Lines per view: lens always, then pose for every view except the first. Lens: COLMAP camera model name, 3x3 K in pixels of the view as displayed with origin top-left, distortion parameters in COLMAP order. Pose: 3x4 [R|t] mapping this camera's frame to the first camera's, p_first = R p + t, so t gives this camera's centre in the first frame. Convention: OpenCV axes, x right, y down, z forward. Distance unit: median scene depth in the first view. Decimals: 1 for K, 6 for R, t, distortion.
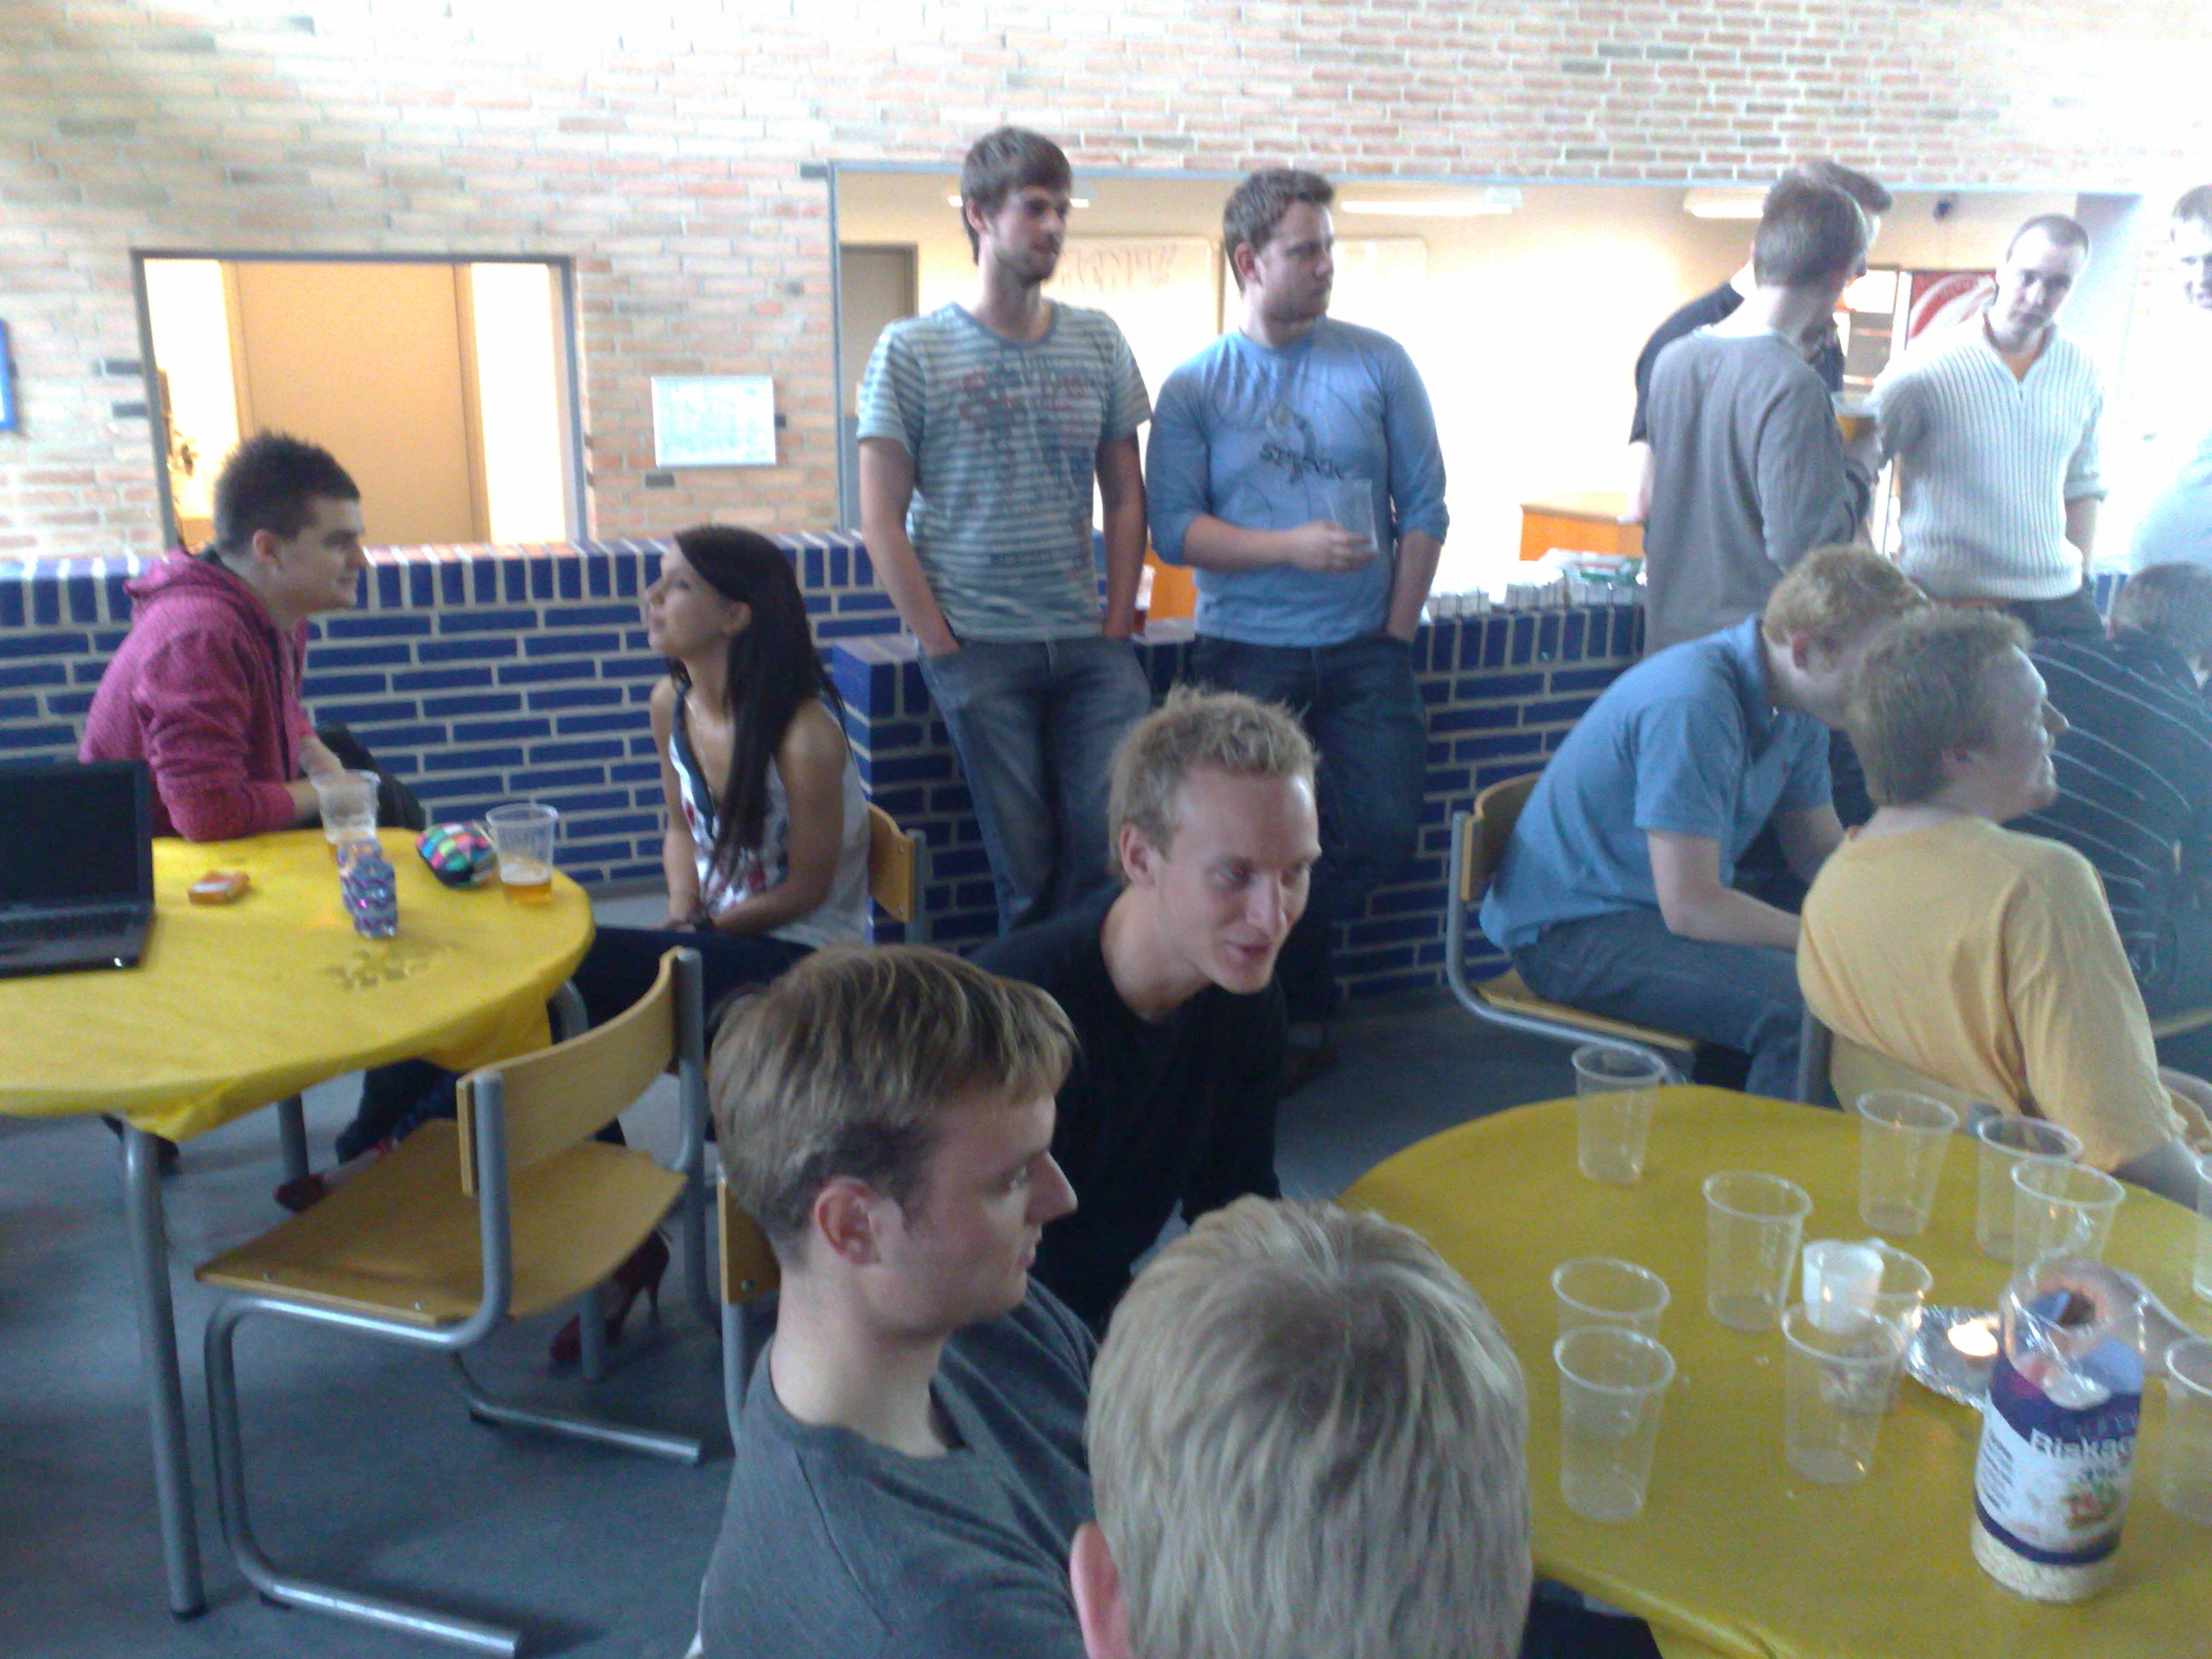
lens RADIAL K [[2115.3, 0, 1104.0], [0, 2115.3, 832.7], [0, 0, 1]] dist [0.005454, 0.000000]
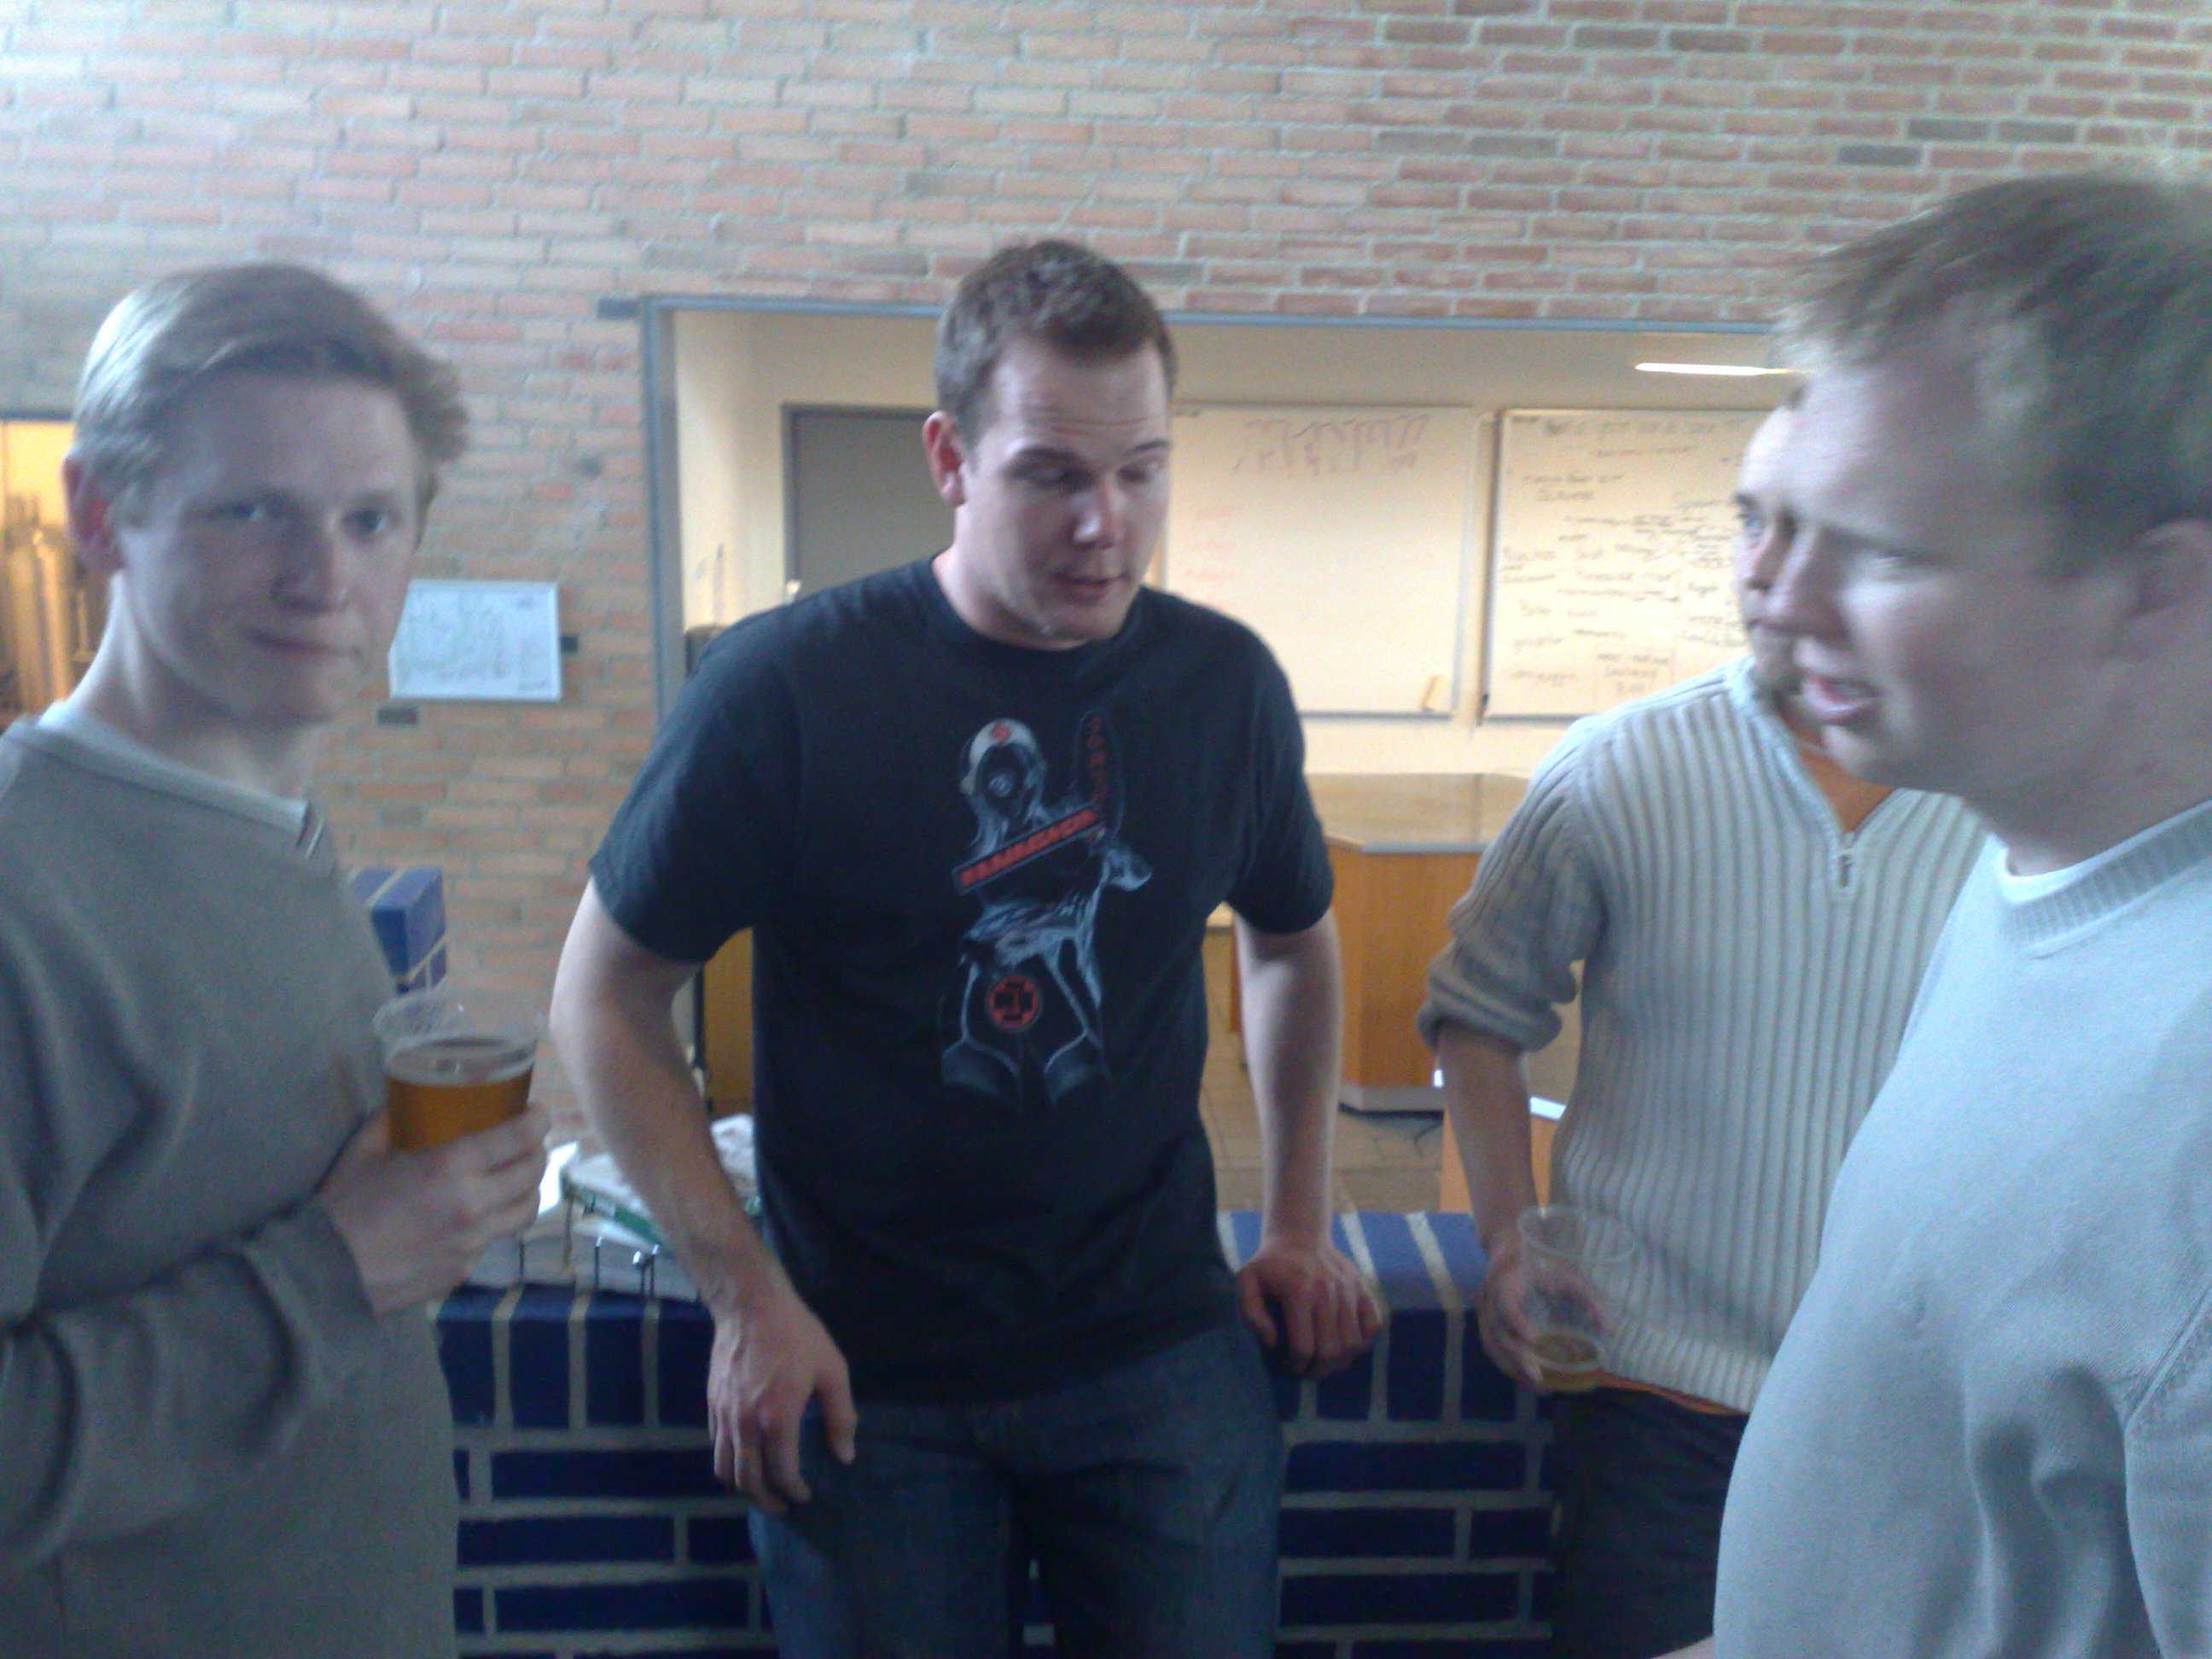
lens RADIAL K [[2115.3, 0, 1118.9], [0, 2115.3, 835.3], [0, 0, 1]] dist [0.005454, 0.000000]
pose [[0.934705, 0.087845, -0.344396, 0.266568], [-0.110701, 0.992731, -0.047231, -0.108981], [0.337744, 0.082272, 0.937635, 0.362272]]
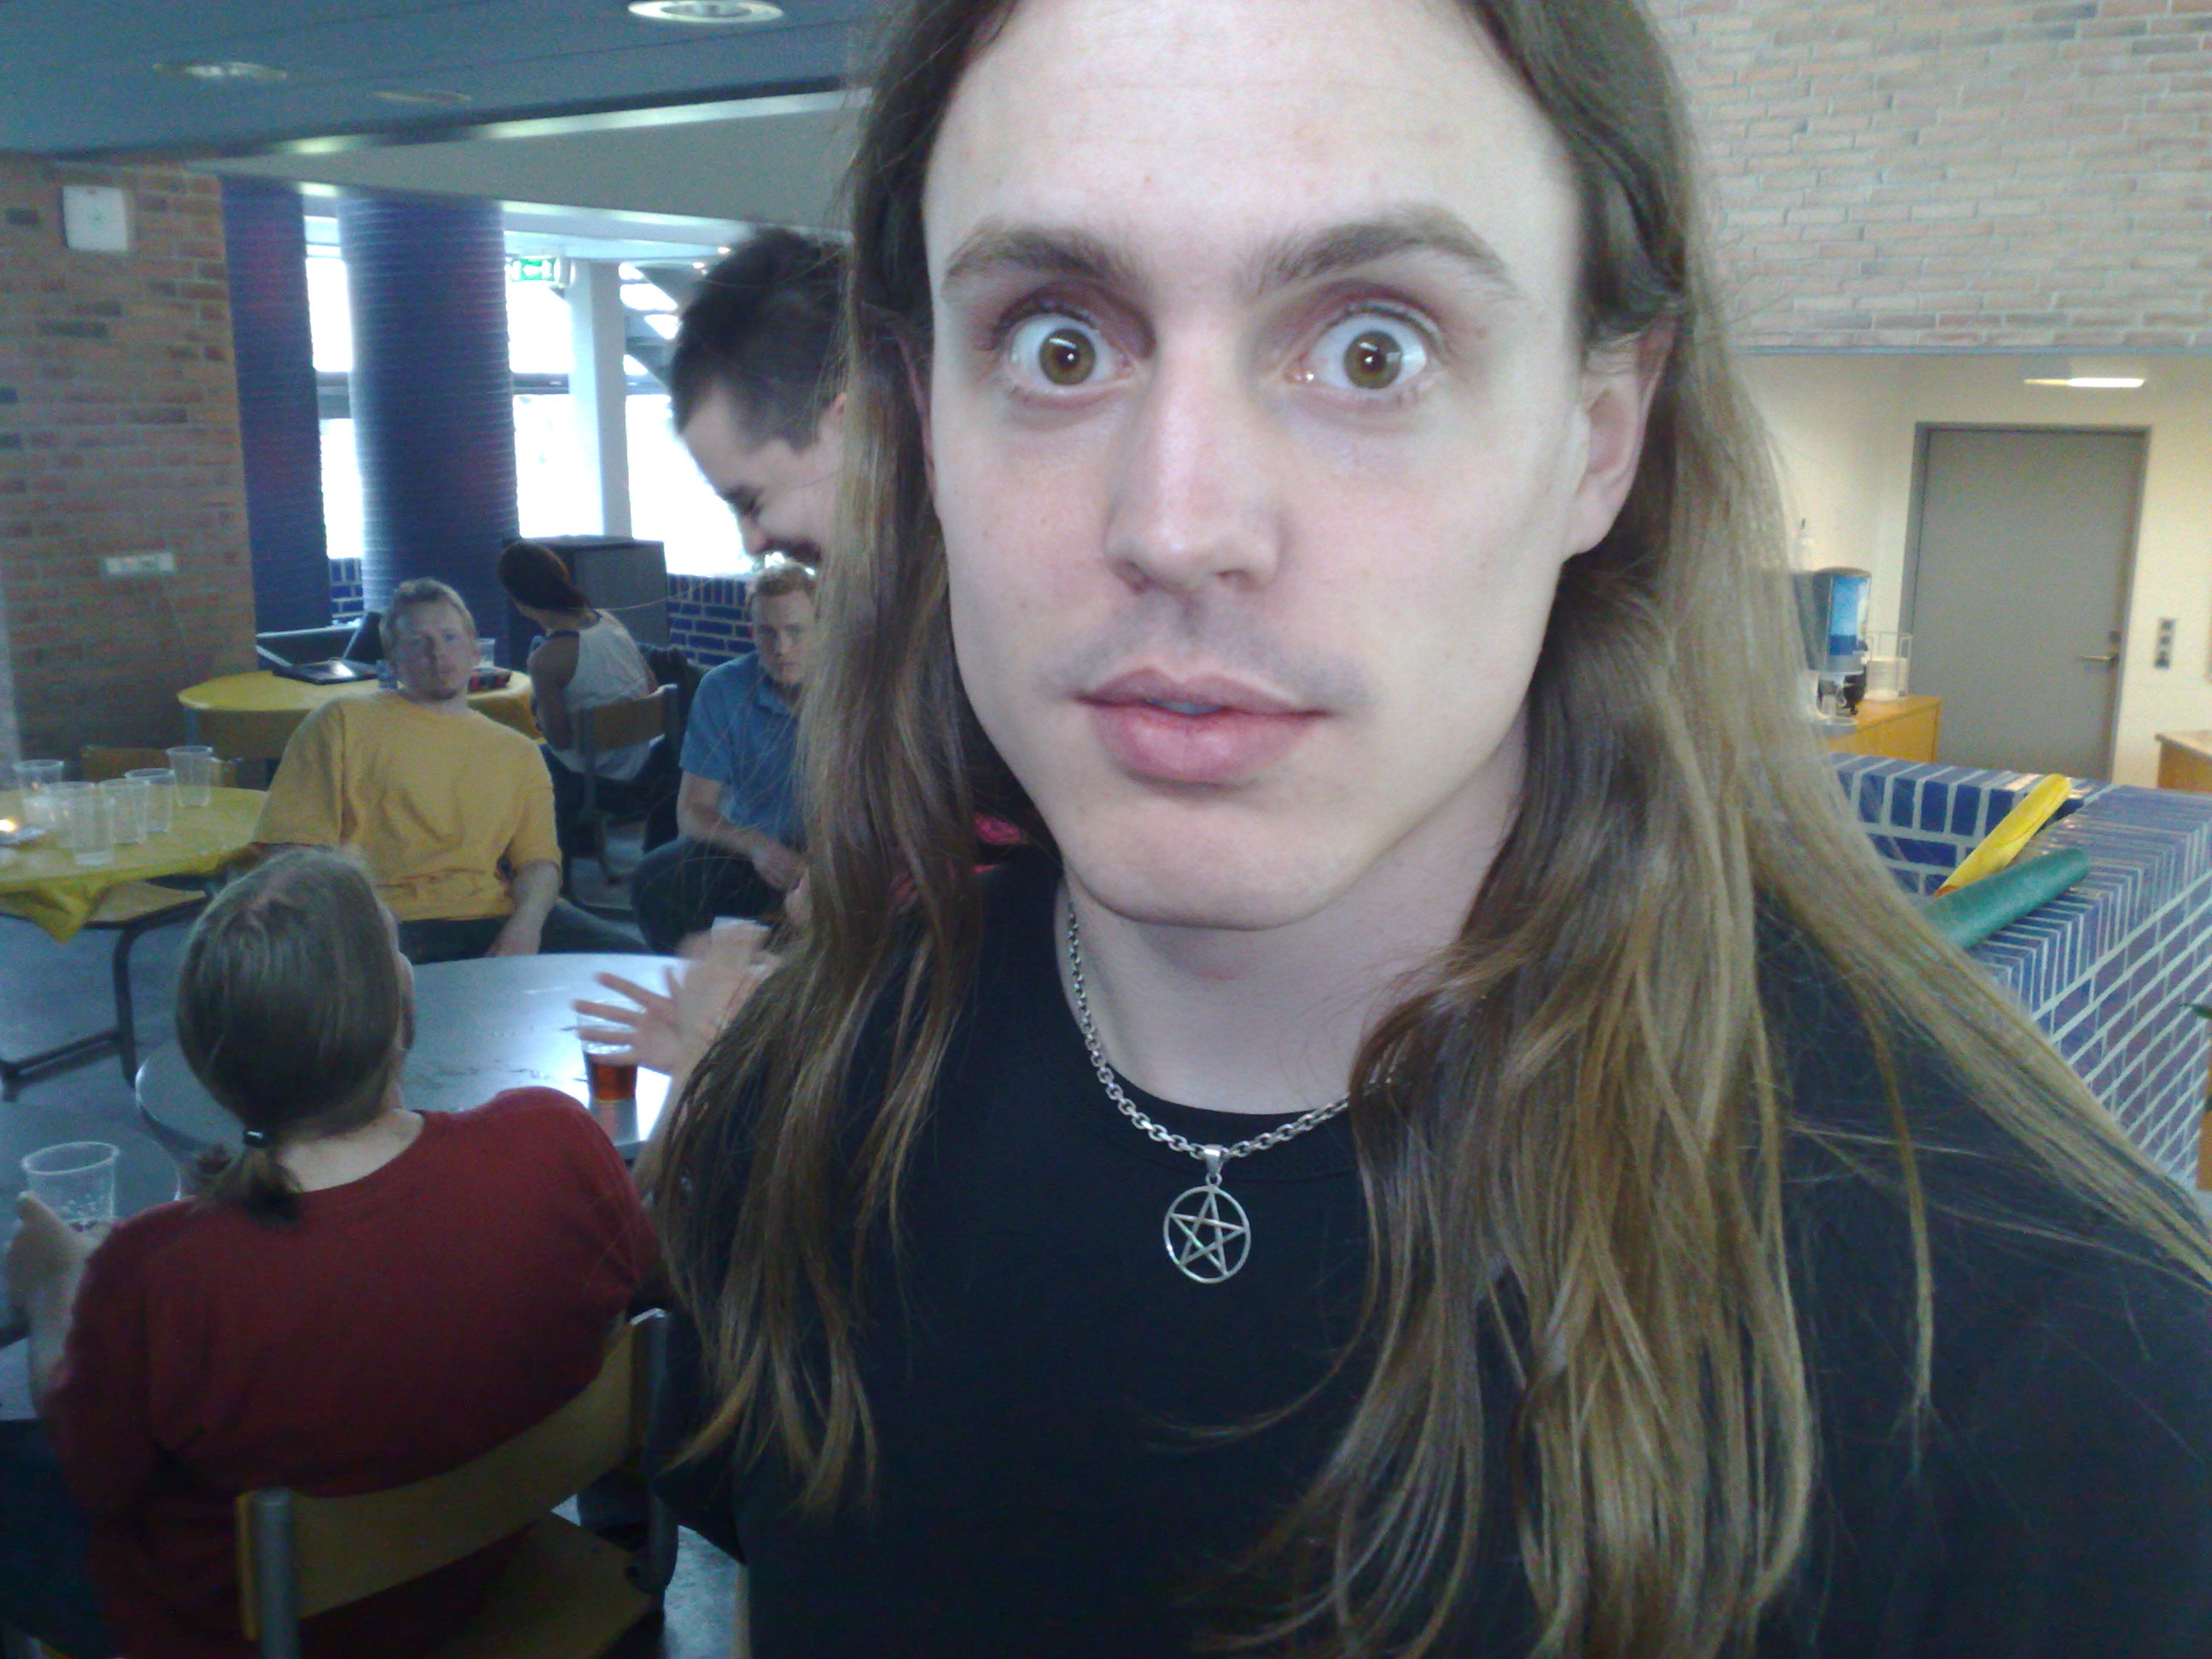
lens RADIAL K [[2115.3, 0, 1106.1], [0, 2115.3, 824.3], [0, 0, 1]] dist [0.005454, 0.000000]
pose [[0.513675, 0.169758, -0.841023, 0.673017], [-0.236190, 0.970336, 0.051600, -0.044076], [0.824834, 0.172136, 0.538533, 0.144160]]
